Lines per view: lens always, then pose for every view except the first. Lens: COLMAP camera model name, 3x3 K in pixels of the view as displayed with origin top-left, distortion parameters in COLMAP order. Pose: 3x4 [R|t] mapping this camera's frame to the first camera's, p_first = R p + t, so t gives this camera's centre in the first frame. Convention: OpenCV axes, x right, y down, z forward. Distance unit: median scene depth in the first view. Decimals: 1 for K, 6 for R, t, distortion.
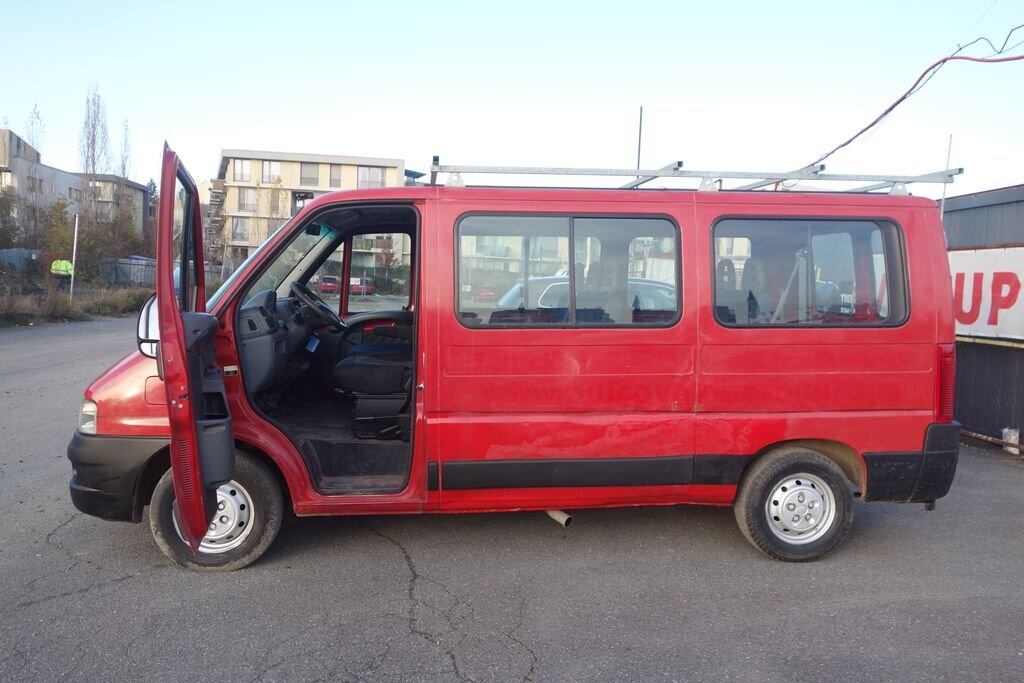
lens RADIAL K [[809.8, 0, 513.0], [0, 809.8, 335.7], [0, 0, 1]] dist [0.006492, -0.000720]
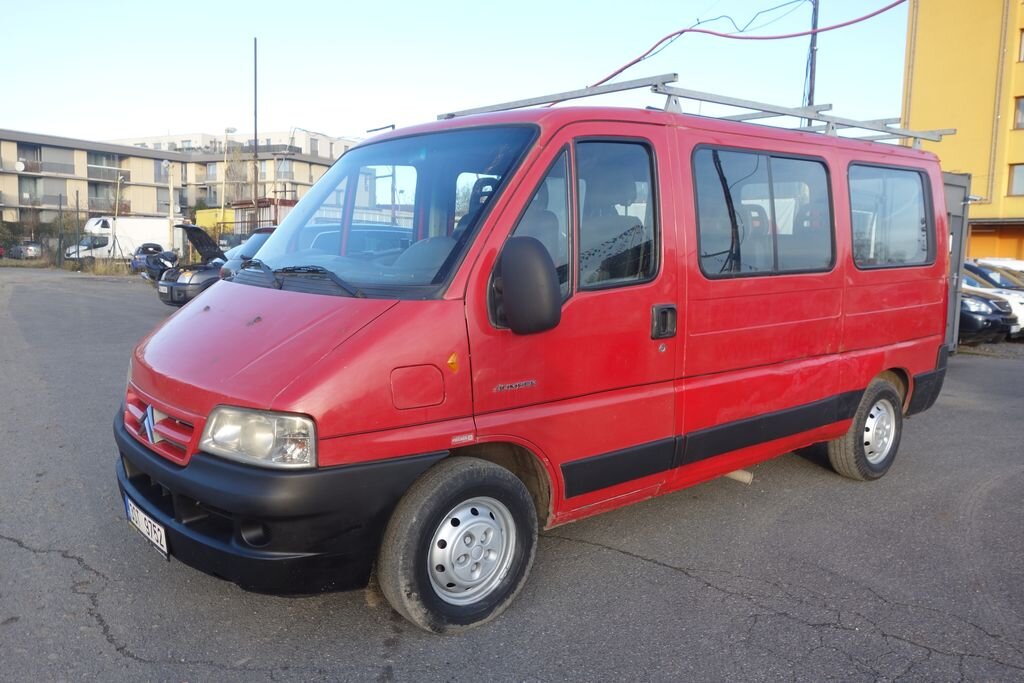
lens RADIAL K [[809.8, 0, 510.4], [0, 809.8, 340.4], [0, 0, 1]] dist [0.006492, -0.000720]
pose [[0.832173, -0.077498, 0.549075, -0.680181], [0.041395, 0.996105, 0.077855, -0.018833], [-0.552969, -0.042060, 0.832139, 0.369479]]
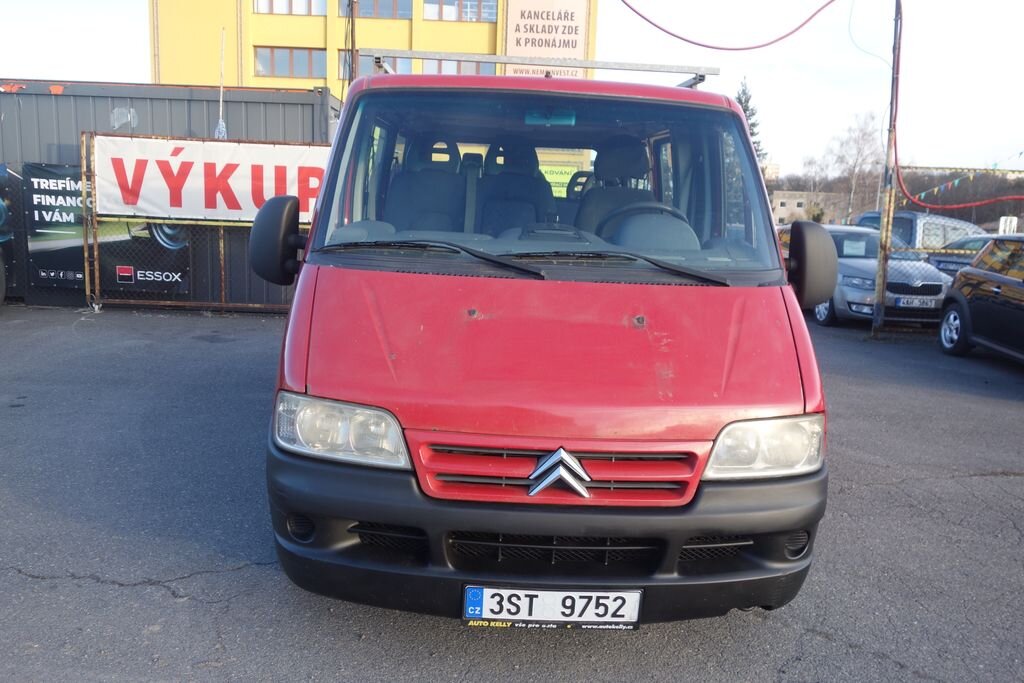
lens RADIAL K [[809.8, 0, 511.6], [0, 809.8, 339.3], [0, 0, 1]] dist [0.006492, -0.000720]
pose [[0.079990, -0.193768, 0.977781, -1.059943], [0.026662, 0.980989, 0.192223, -0.093352], [-0.996439, 0.010693, 0.083636, 1.110620]]
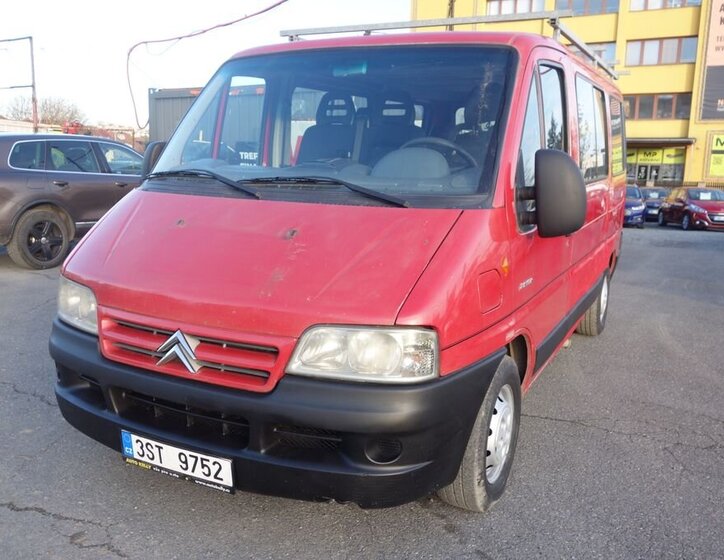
lens RADIAL K [[664.0, 0, 361.1], [0, 664.0, 278.2], [0, 0, 1]] dist [0.005941, 0.000000]
pose [[0.551028, -0.159635, 0.819075, -0.902795], [0.047485, 0.985940, 0.160211, -0.040130], [-0.833134, -0.049387, 0.550861, 0.716053]]
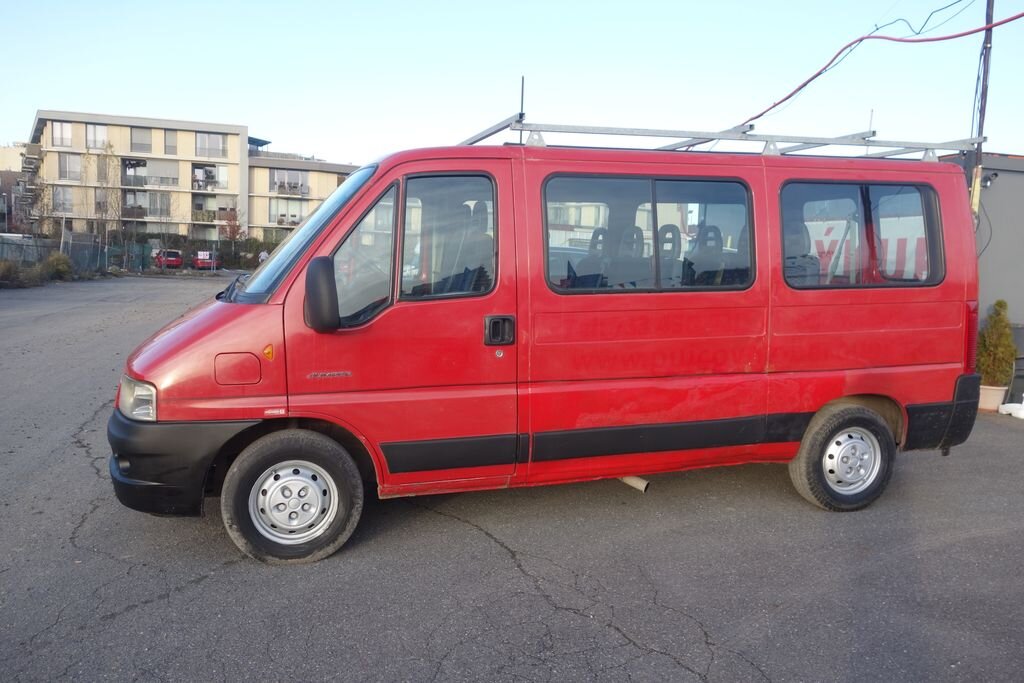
lens RADIAL K [[809.8, 0, 510.0], [0, 809.8, 338.1], [0, 0, 1]] dist [0.006492, -0.000720]
pose [[0.981904, -0.027886, 0.187316, -0.279302], [0.021051, 0.999041, 0.038380, 0.004869], [-0.188207, -0.033742, 0.981550, 0.058774]]
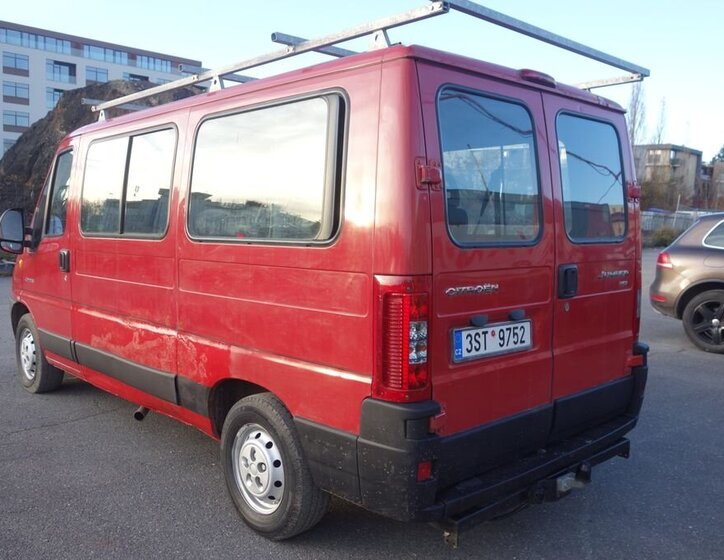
lens RADIAL K [[664.0, 0, 360.2], [0, 664.0, 278.1], [0, 0, 1]] dist [0.005941, 0.000000]
pose [[0.599925, 0.063409, -0.797539, 0.951666], [-0.046236, 0.997936, 0.044562, -0.009311], [0.798719, 0.010141, 0.601619, 0.696370]]
